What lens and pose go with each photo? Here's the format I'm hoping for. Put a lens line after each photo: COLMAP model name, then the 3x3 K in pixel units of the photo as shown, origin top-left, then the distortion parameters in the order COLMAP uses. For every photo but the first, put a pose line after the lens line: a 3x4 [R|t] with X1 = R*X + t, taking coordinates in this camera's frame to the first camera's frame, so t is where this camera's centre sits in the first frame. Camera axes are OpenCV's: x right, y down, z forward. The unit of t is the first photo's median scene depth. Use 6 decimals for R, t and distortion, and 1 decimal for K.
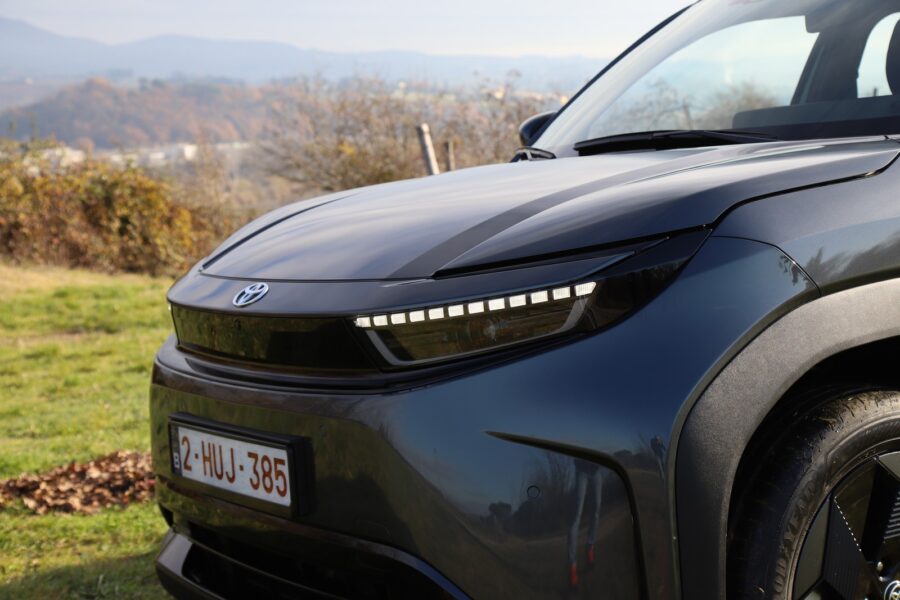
lens RADIAL K [[1533.5, 0, 450.0], [0, 1533.5, 300.0], [0, 0, 1]] dist [0.281725, 0.030225]
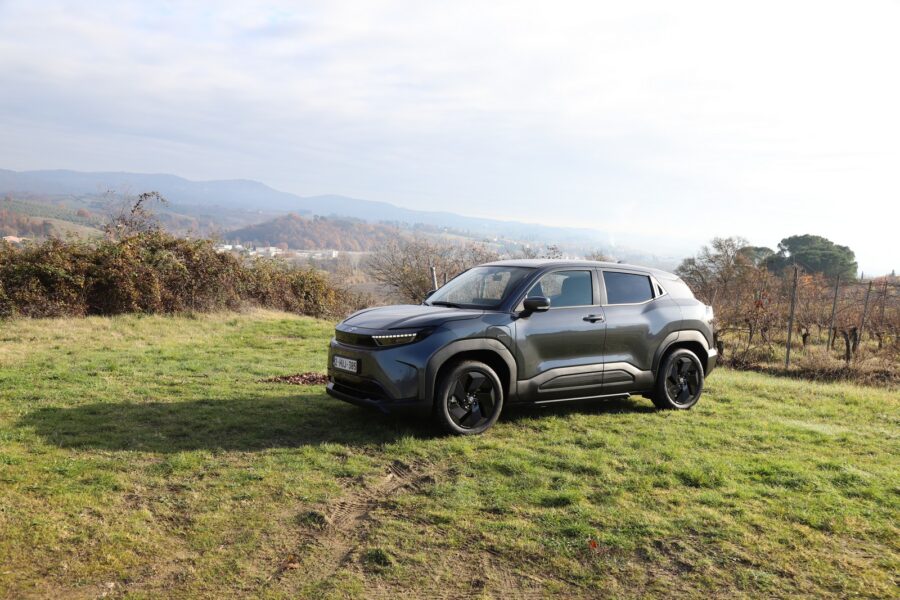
lens RADIAL K [[814.4, 0, 450.0], [0, 814.4, 300.0], [0, 0, 1]] dist [-0.025882, 0.006341]
pose [[0.995035, 0.097521, -0.019879, 0.036190], [-0.098414, 0.993866, -0.050441, 0.000534], [0.014838, 0.052147, 0.998529, -0.259901]]
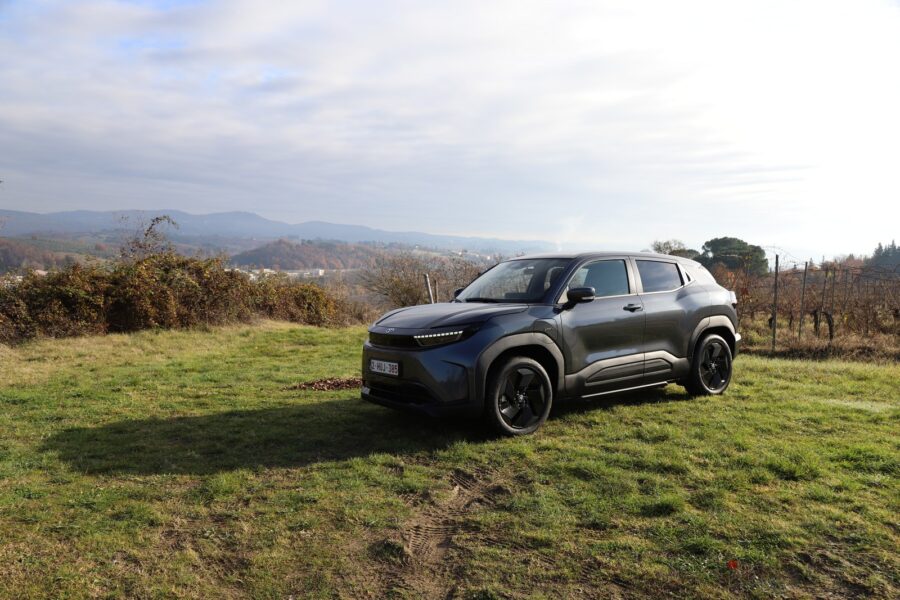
lens RADIAL K [[702.5, 0, 450.0], [0, 702.5, 300.0], [0, 0, 1]] dist [-0.080910, 0.036415]
pose [[0.998540, 0.049947, 0.020570, 0.000099], [-0.048541, 0.996771, -0.063970, 0.005171], [-0.023698, 0.062878, 0.997740, -0.183326]]
